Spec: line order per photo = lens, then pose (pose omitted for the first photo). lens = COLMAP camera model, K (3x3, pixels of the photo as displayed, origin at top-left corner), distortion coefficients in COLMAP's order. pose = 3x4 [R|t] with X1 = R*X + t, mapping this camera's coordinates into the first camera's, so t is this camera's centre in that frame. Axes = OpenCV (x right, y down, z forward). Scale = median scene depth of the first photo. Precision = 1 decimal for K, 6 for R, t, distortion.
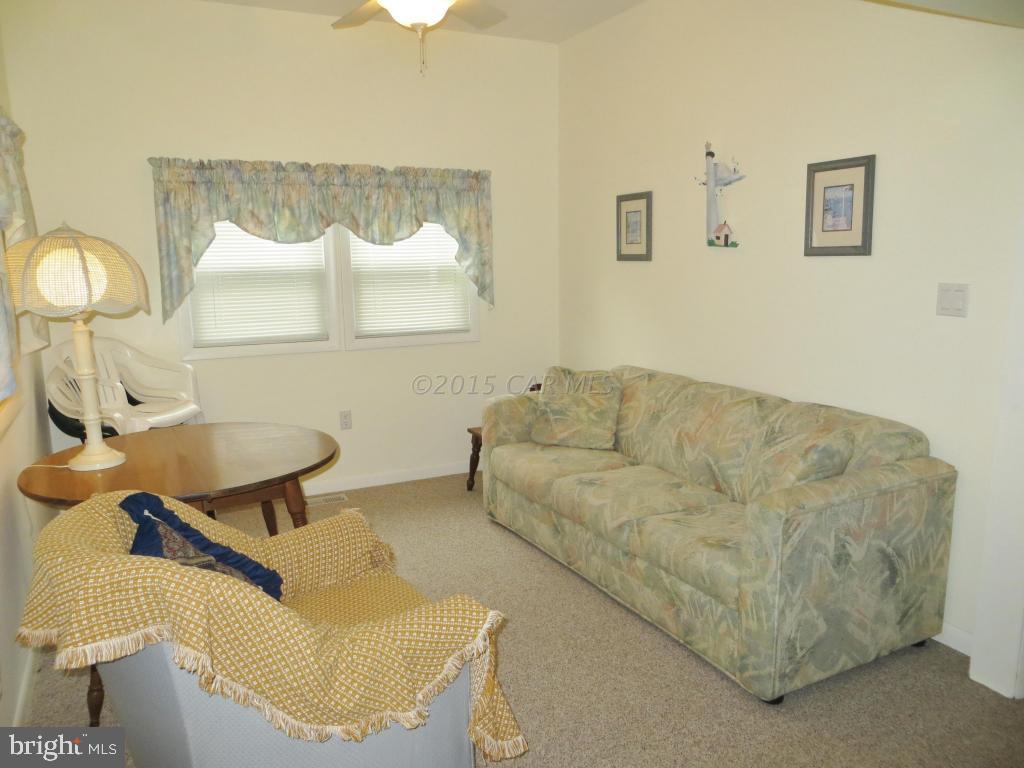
lens RADIAL K [[770.5, 0, 510.9], [0, 770.5, 386.2], [0, 0, 1]] dist [-0.010508, 0.001702]
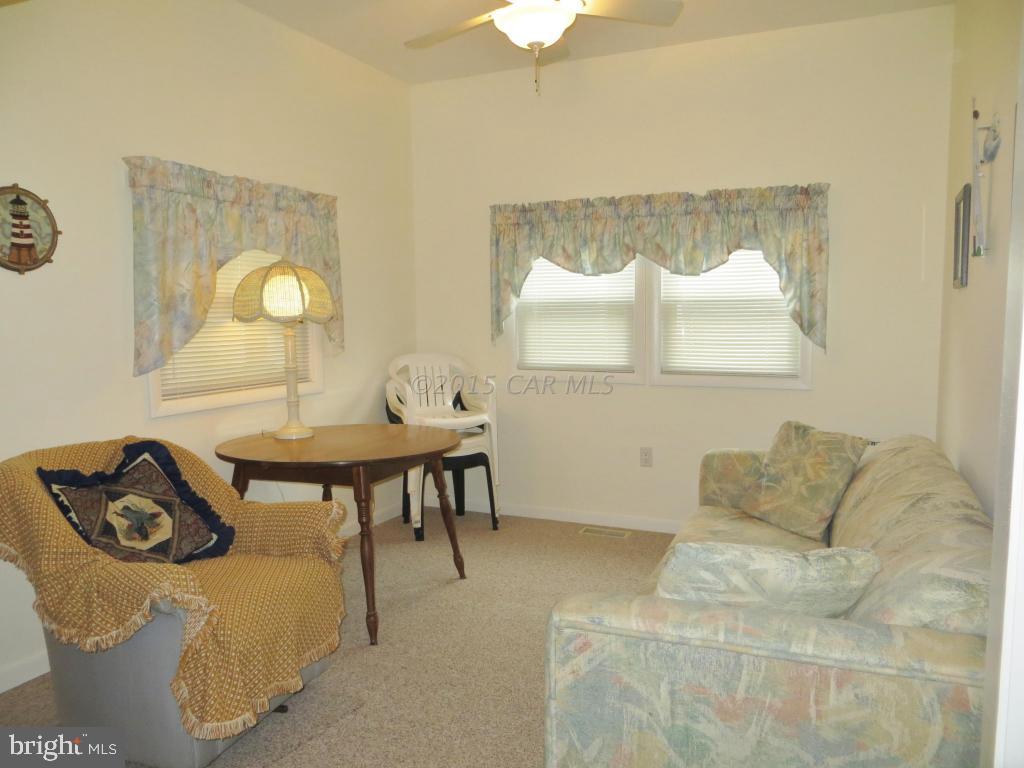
lens RADIAL K [[767.6, 0, 514.1], [0, 767.6, 397.8], [0, 0, 1]] dist [-0.023915, 0.003500]
pose [[0.631748, 0.092047, -0.769690, 0.450033], [-0.135131, 0.990799, 0.007576, -0.016336], [0.763305, 0.099223, 0.638373, 0.274787]]
